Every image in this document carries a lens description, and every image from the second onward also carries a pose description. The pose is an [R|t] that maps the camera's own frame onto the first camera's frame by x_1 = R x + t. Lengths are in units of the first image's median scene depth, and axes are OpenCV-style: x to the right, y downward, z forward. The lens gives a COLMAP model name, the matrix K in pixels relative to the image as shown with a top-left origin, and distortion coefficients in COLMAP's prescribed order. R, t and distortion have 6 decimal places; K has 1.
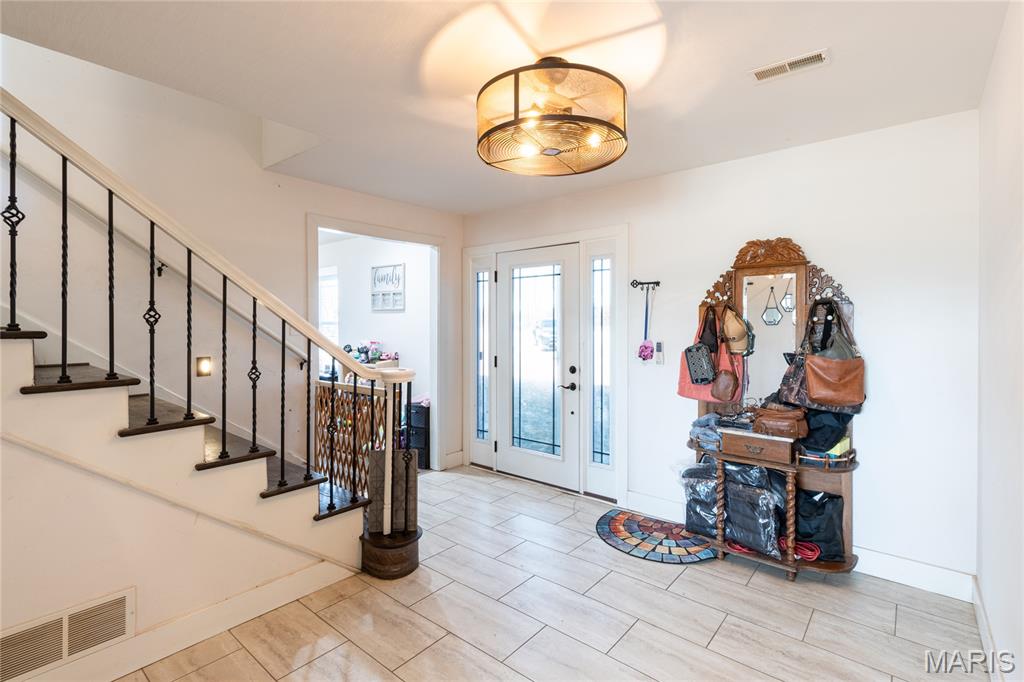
lens RADIAL K [[478.7, 0, 524.9], [0, 478.7, 323.8], [0, 0, 1]] dist [0.001682, 0.001227]
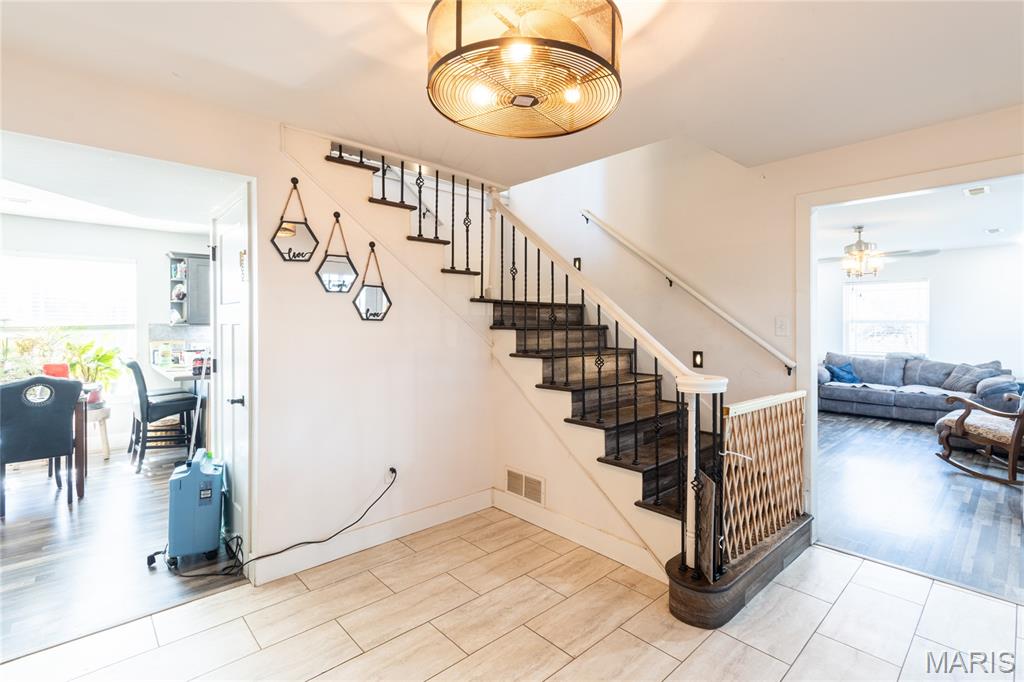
lens RADIAL K [[478.7, 0, 526.6], [0, 478.7, 322.2], [0, 0, 1]] dist [0.001682, 0.001227]
pose [[-0.136193, -0.001344, -0.990681, 0.739054], [0.001208, 0.999998, -0.001523, -0.002037], [0.990682, -0.001404, -0.136191, 0.992412]]
